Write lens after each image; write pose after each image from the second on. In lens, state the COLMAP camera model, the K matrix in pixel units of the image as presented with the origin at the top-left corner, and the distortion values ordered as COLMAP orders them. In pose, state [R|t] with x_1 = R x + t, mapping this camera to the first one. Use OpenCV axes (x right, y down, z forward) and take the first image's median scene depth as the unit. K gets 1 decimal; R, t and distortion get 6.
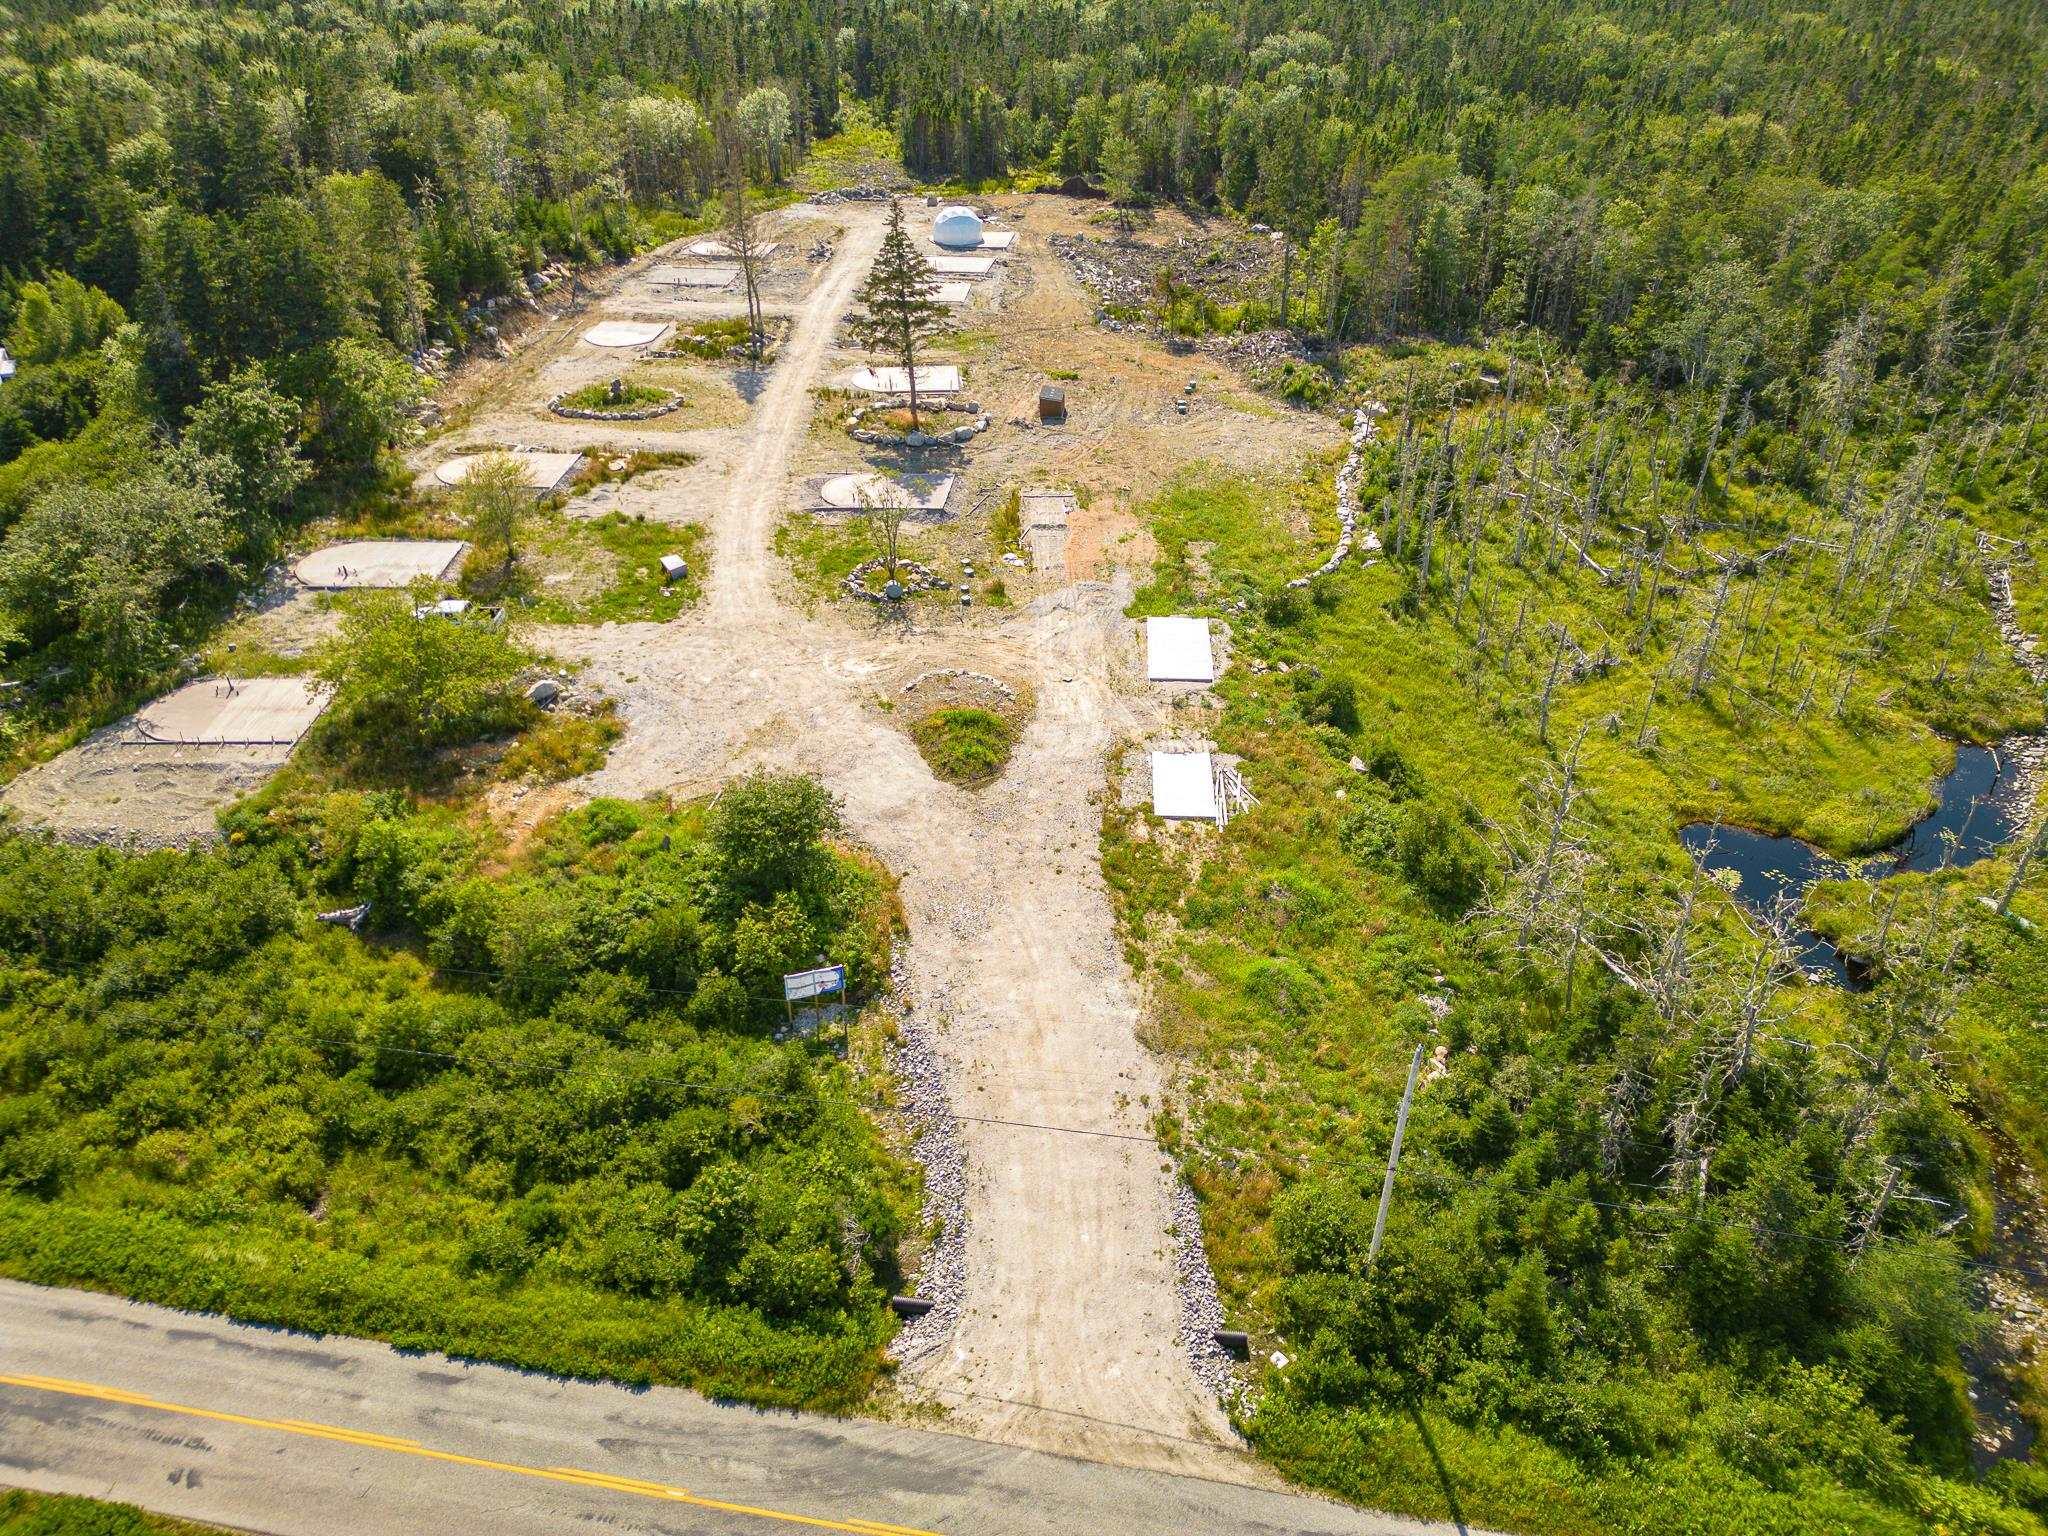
lens RADIAL K [[1451.8, 0, 1030.4], [0, 1451.8, 778.6], [0, 0, 1]] dist [0.069753, -0.068741]
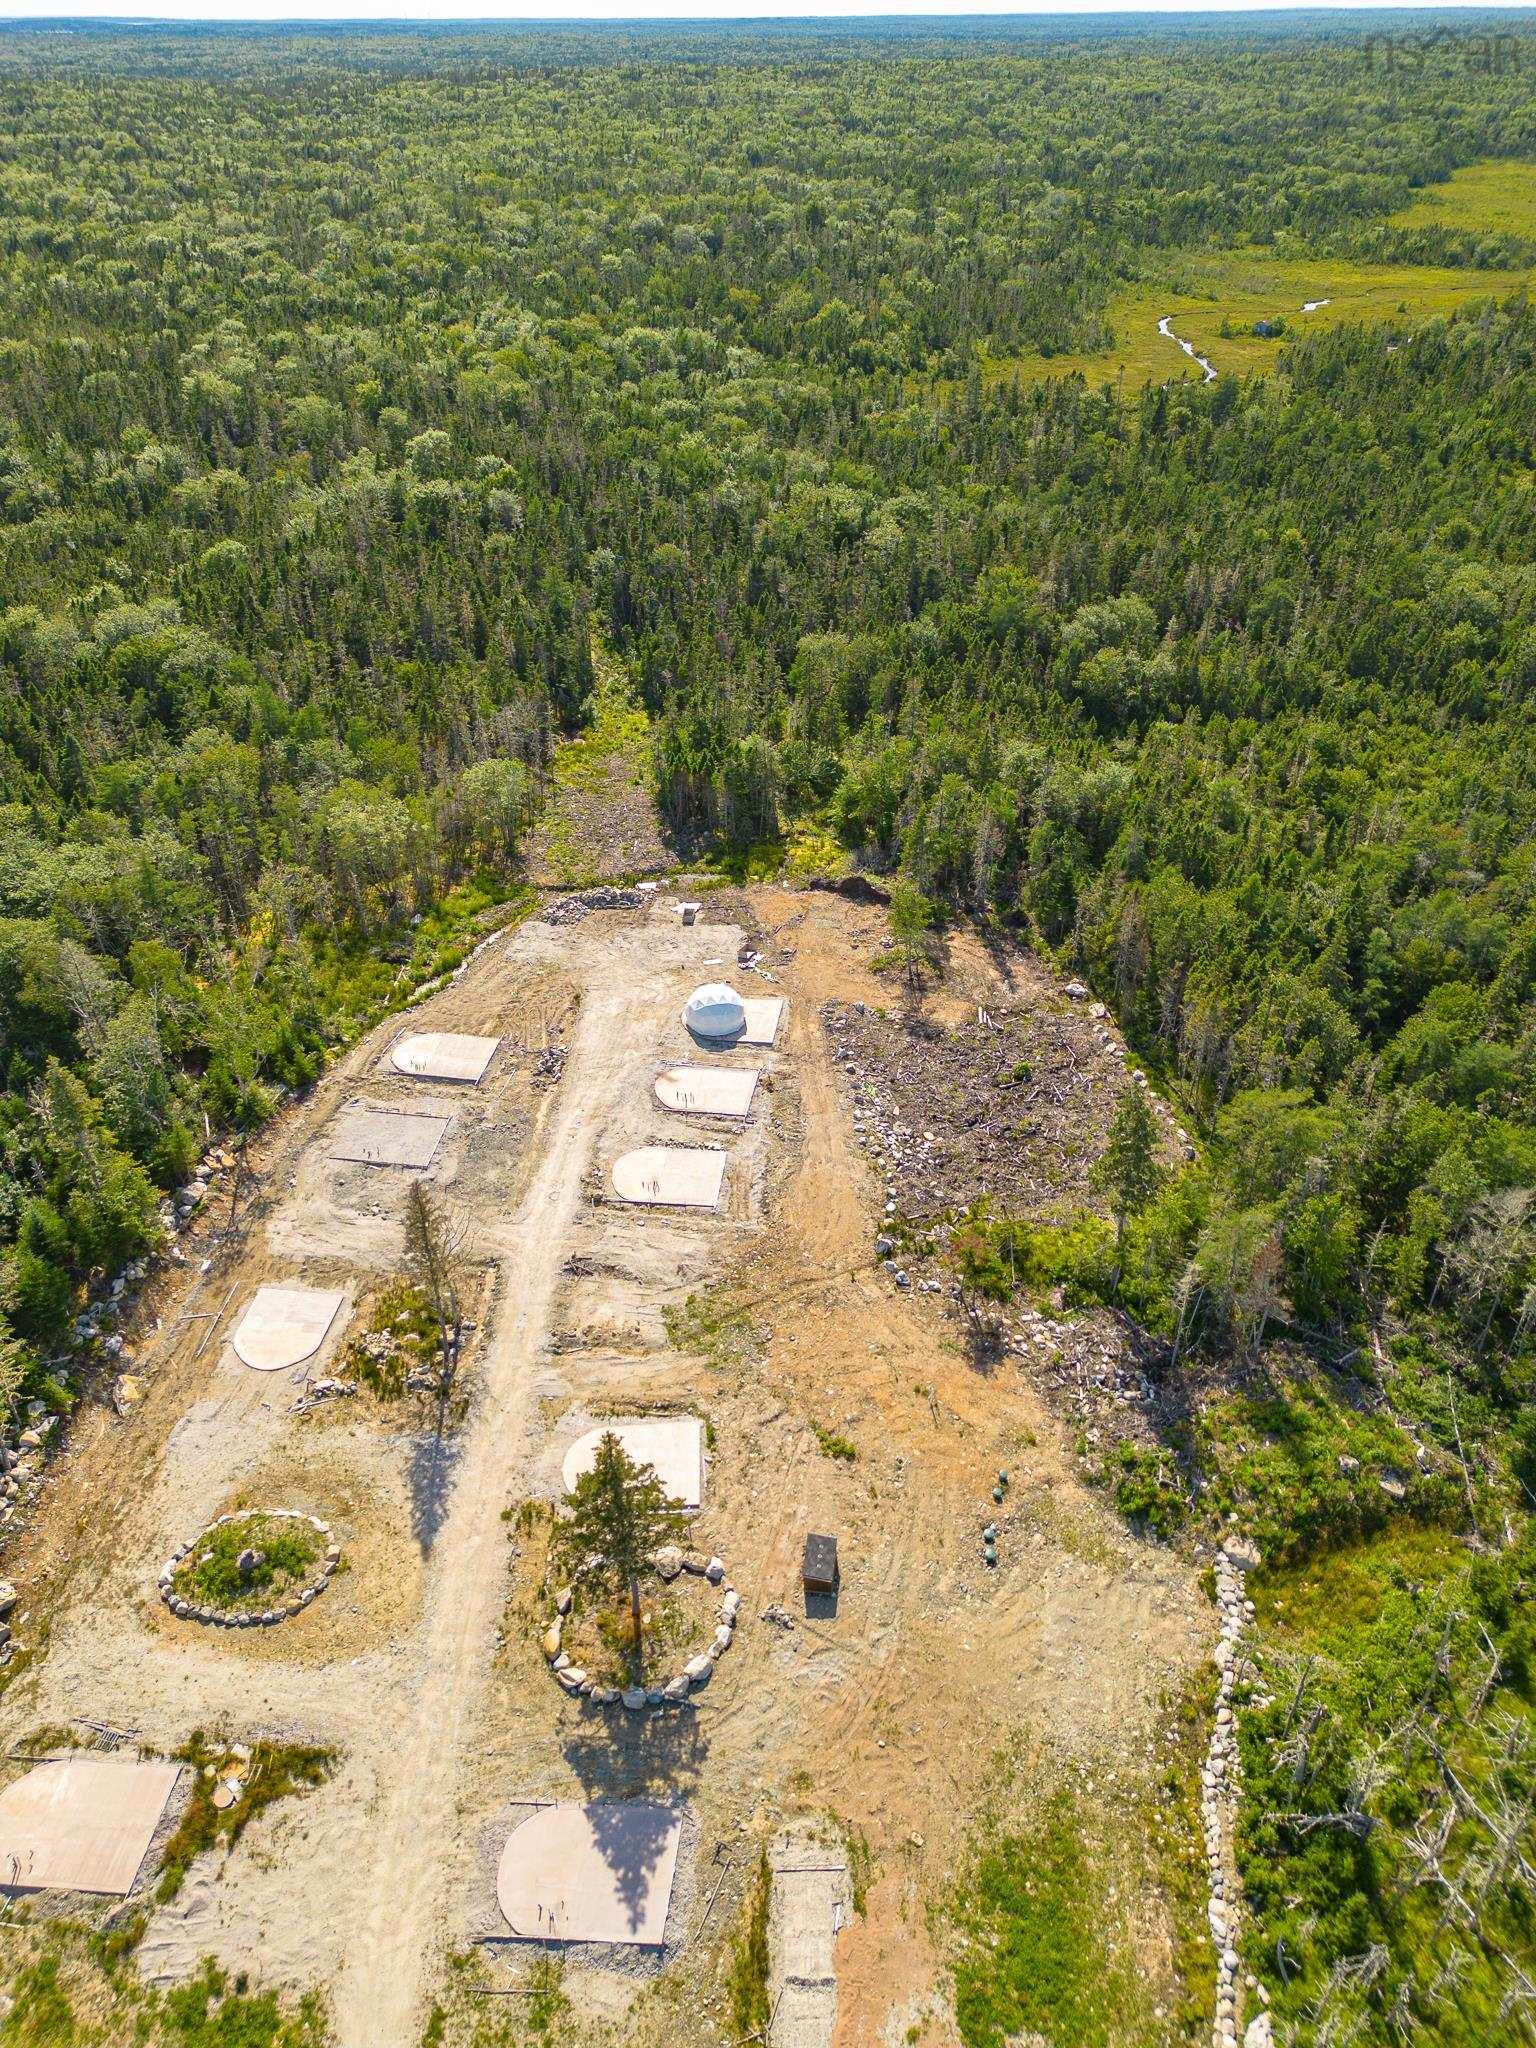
lens RADIAL K [[1451.8, 0, 780.5], [0, 1451.8, 1004.9], [0, 0, 1]] dist [0.069753, -0.068741]
pose [[0.999724, 0.016372, -0.016833, 0.003897], [-0.015842, 0.999389, 0.031139, -0.917408], [0.017332, -0.030864, 0.999373, 0.391241]]
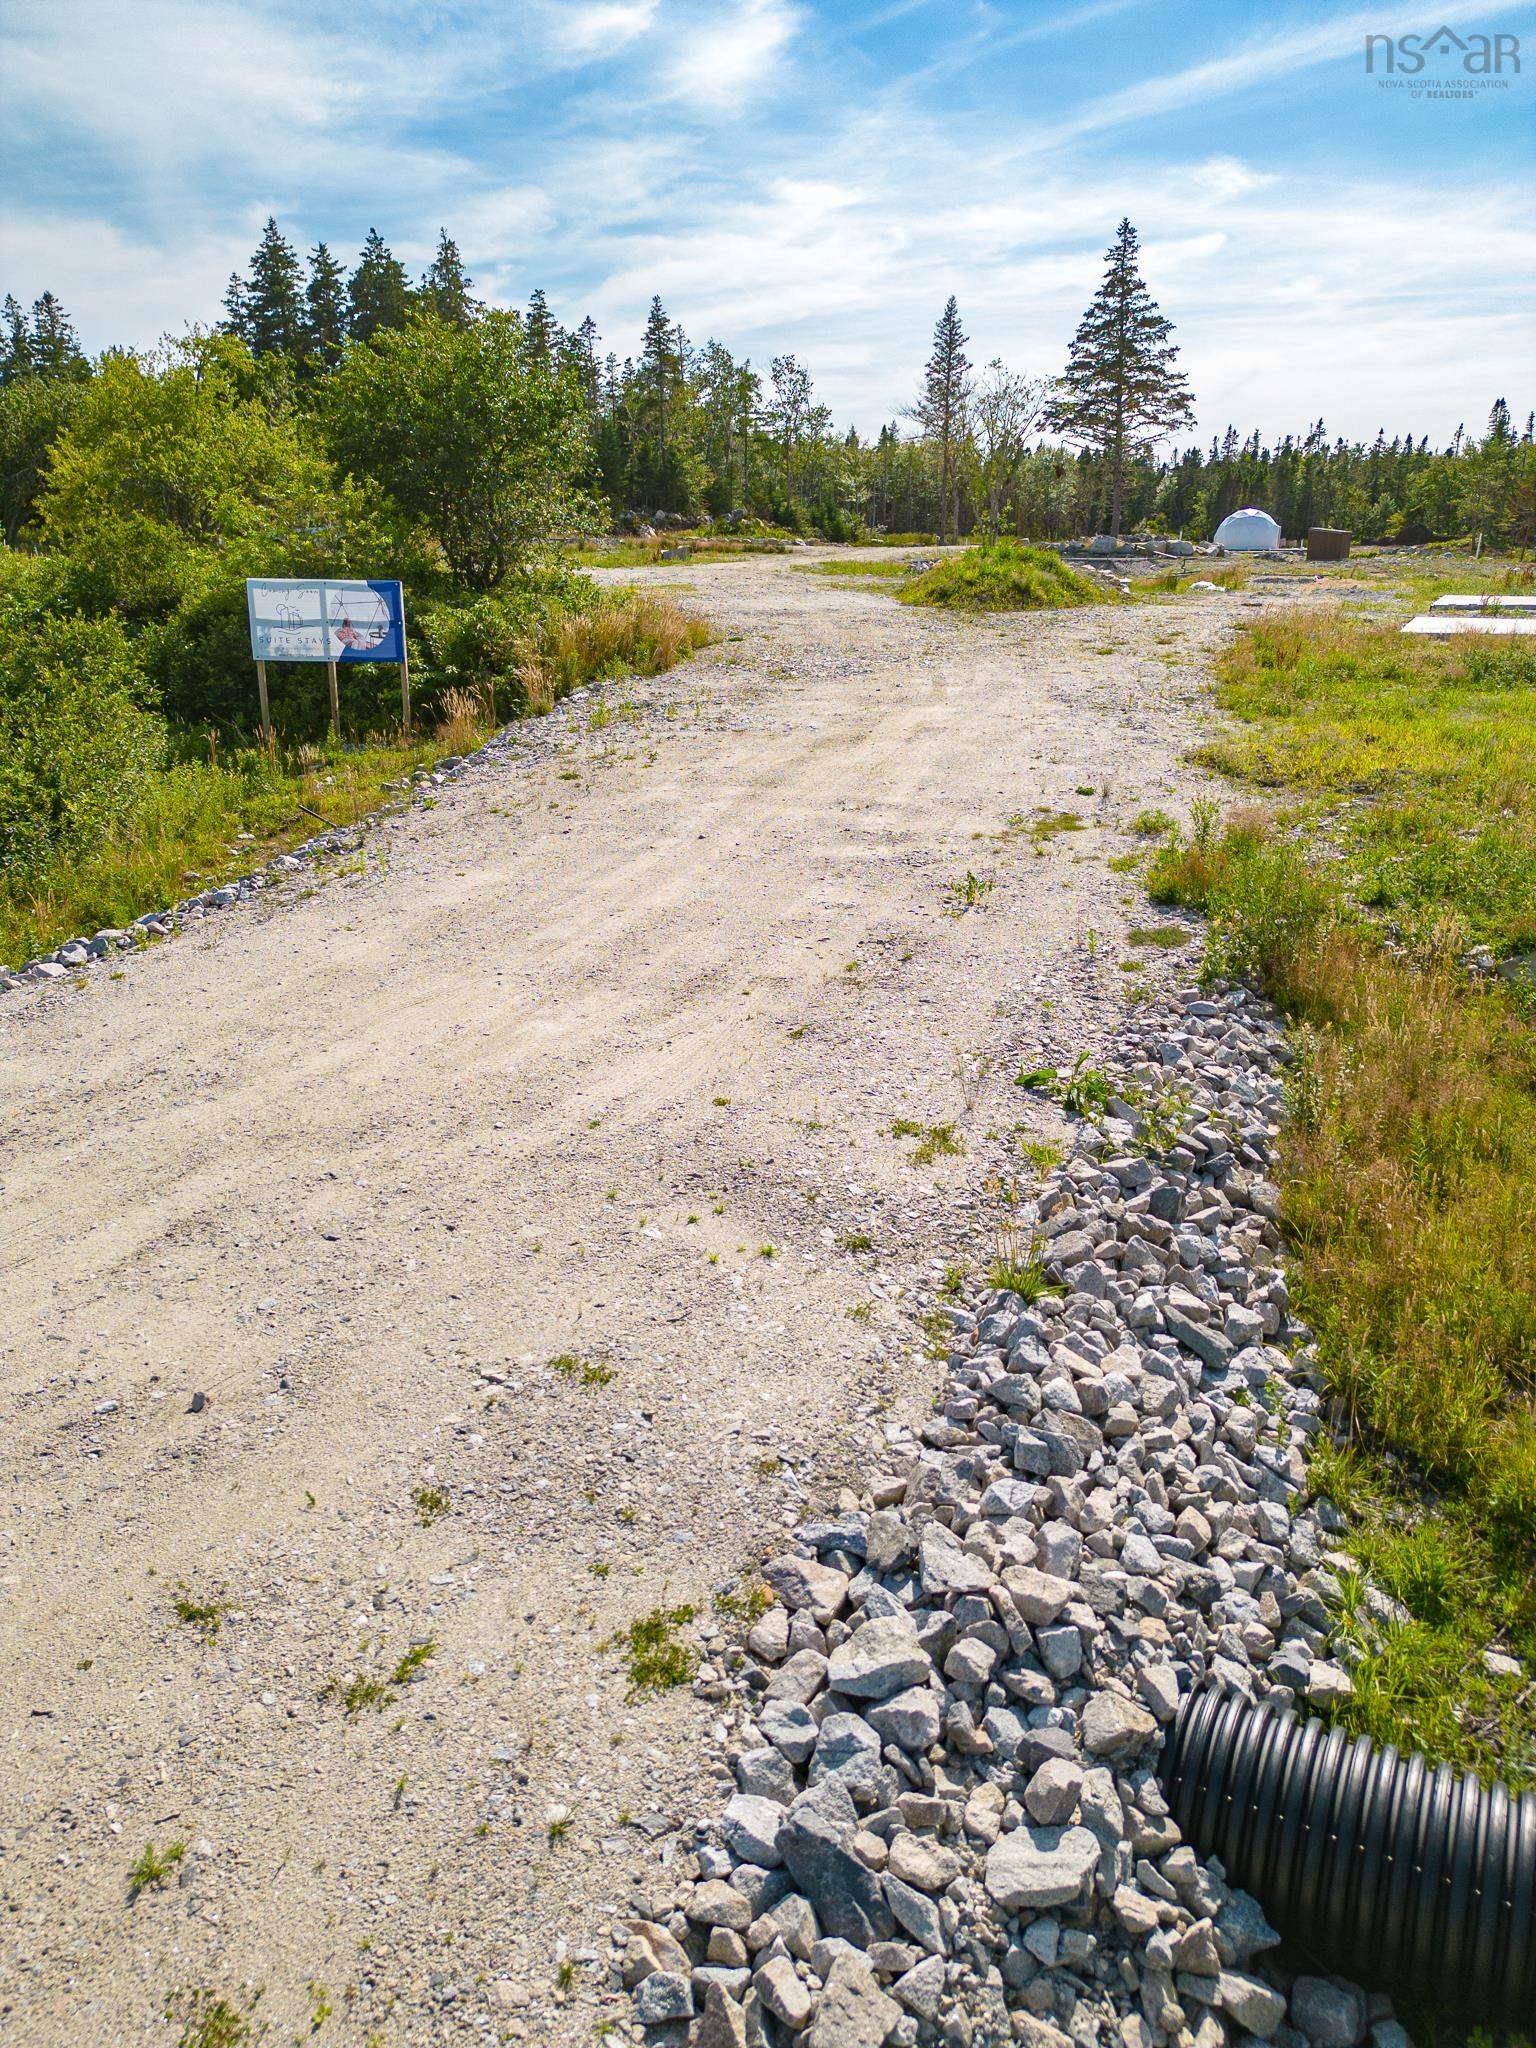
lens RADIAL K [[1451.8, 0, 783.3], [0, 1451.8, 1011.1], [0, 0, 1]] dist [0.069753, -0.068741]
pose [[0.925169, 0.115718, -0.361485, 0.083730], [-0.203733, 0.954964, -0.215723, 0.232480], [0.320242, 0.273226, 0.907079, 0.580326]]
